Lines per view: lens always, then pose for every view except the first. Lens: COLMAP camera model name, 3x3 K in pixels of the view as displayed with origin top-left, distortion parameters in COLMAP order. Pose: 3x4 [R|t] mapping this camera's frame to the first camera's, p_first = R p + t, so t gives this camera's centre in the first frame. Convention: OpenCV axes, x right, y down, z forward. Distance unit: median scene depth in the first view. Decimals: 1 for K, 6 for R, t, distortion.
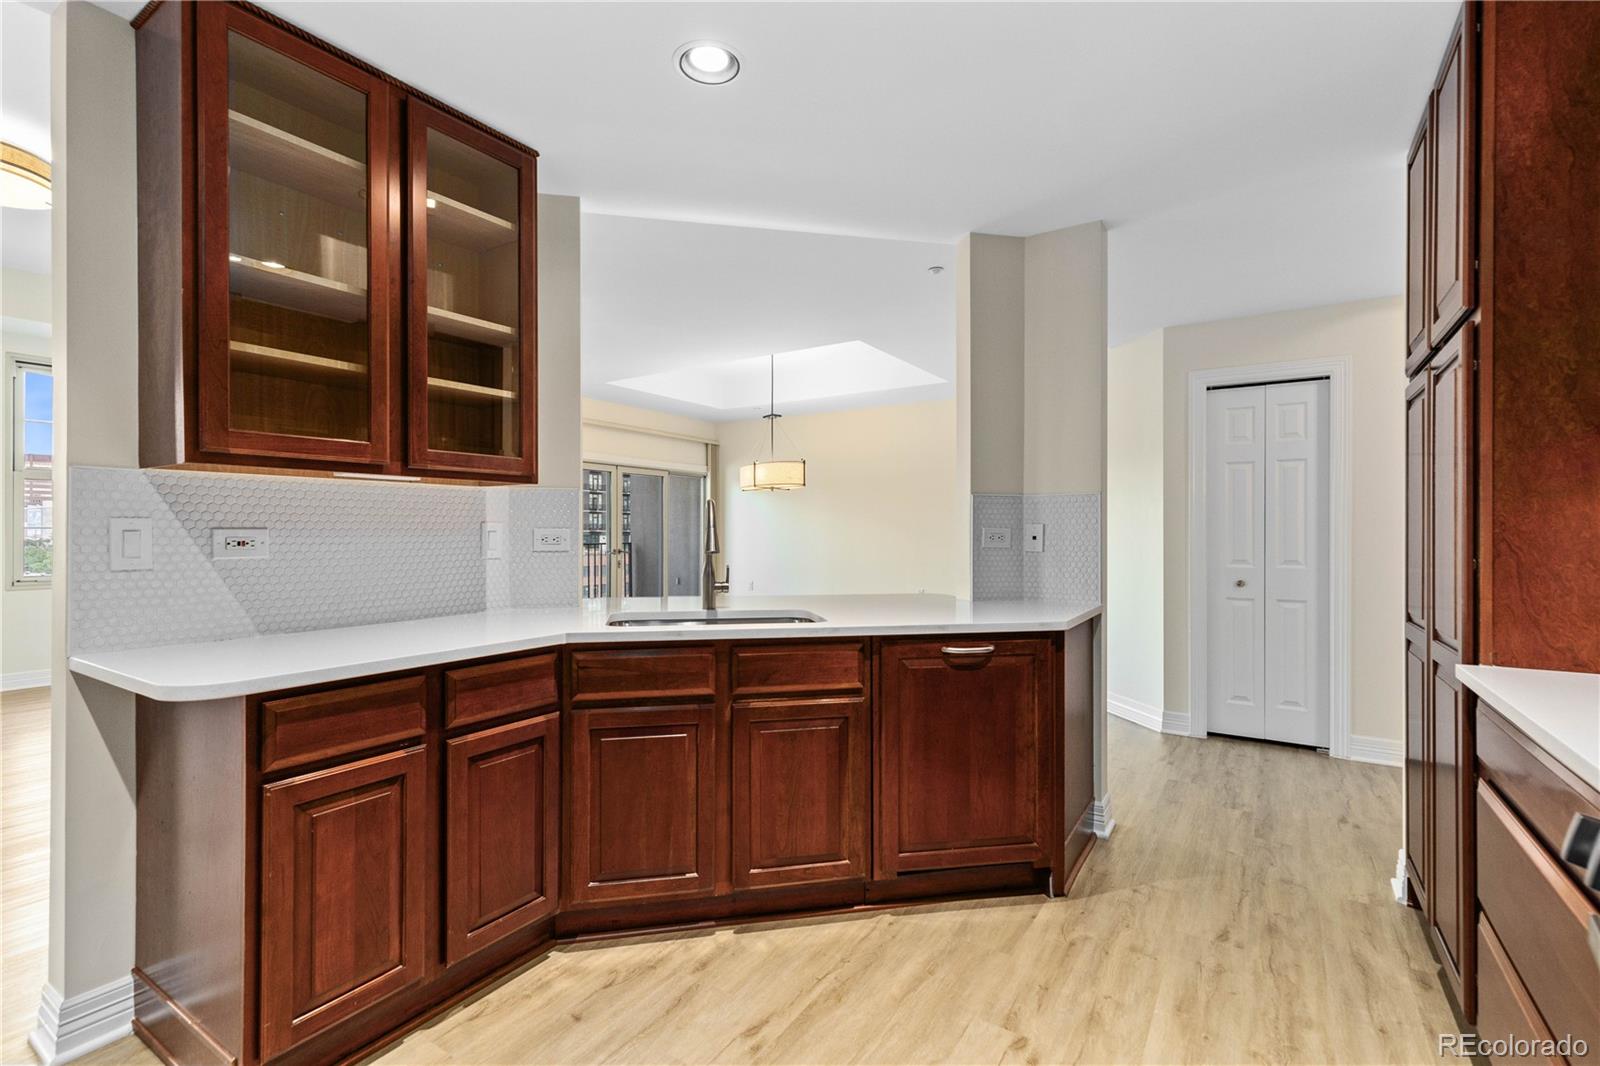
lens RADIAL K [[730.0, 0, 794.3], [0, 730.0, 531.4], [0, 0, 1]] dist [0.008932, 0.000219]
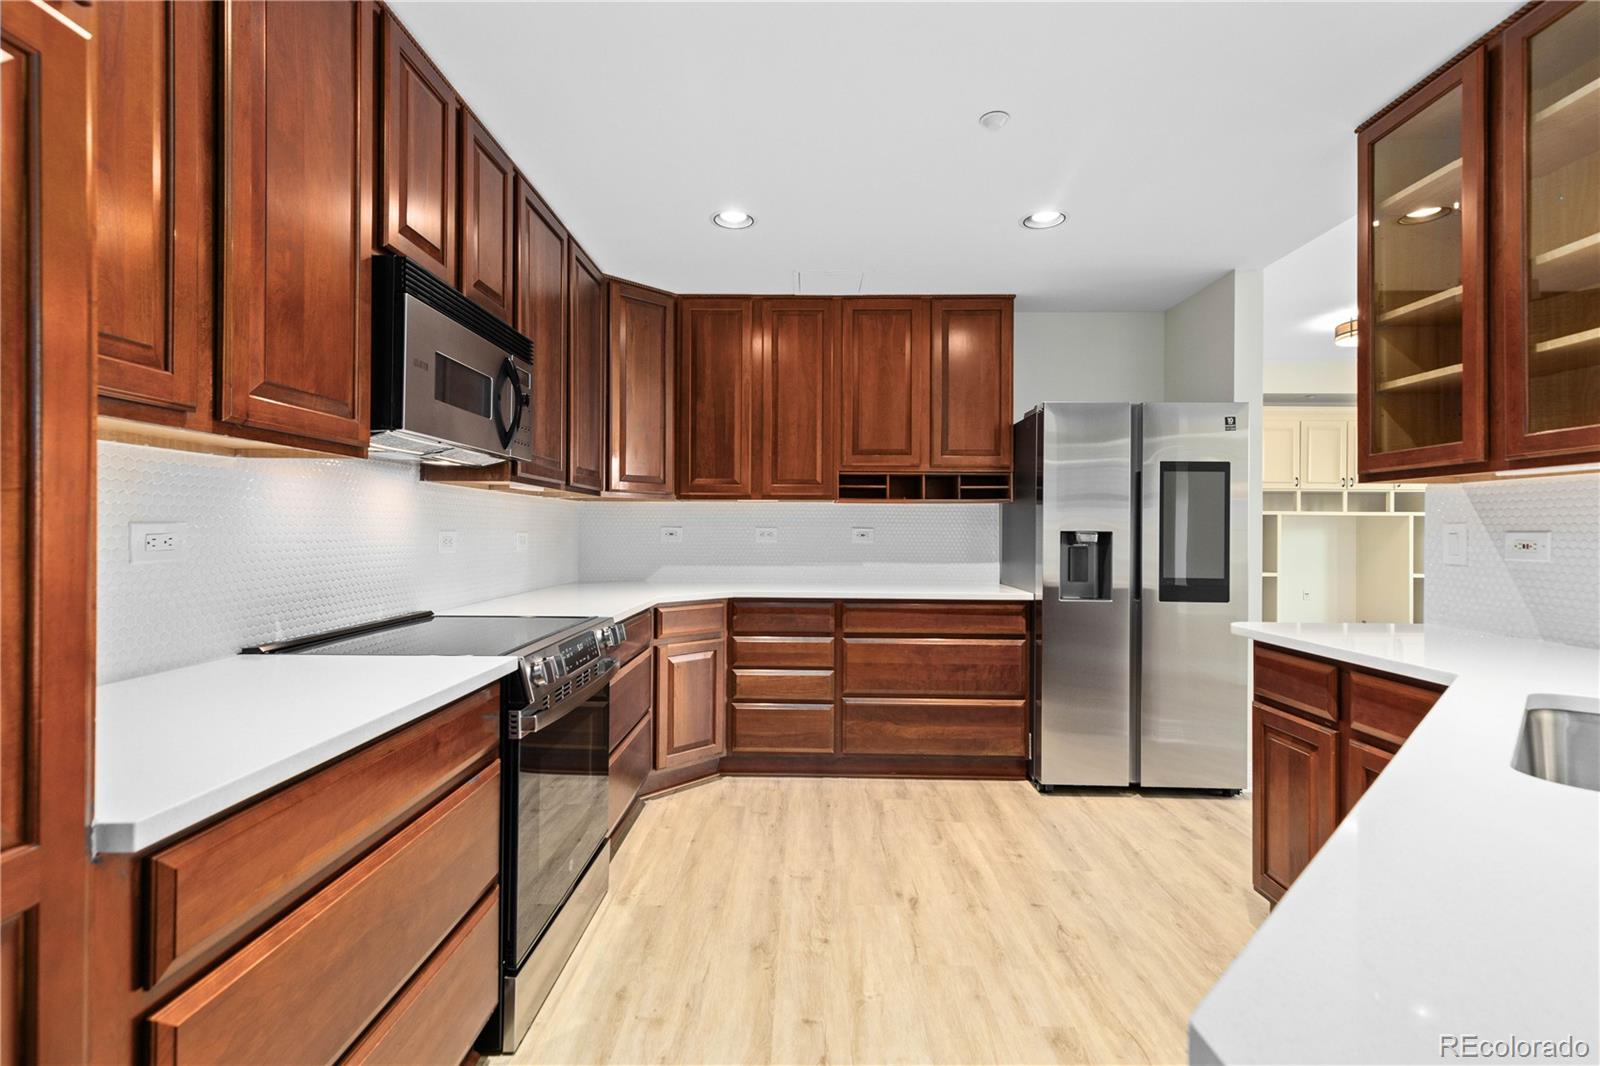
lens RADIAL K [[729.1, 0, 788.3], [0, 729.1, 534.3], [0, 0, 1]] dist [0.008563, 0.000098]
pose [[-0.852216, -0.001982, -0.523187, 0.680138], [-0.005293, 0.999974, 0.004834, -0.000024], [0.523164, 0.006889, -0.852204, 1.361996]]
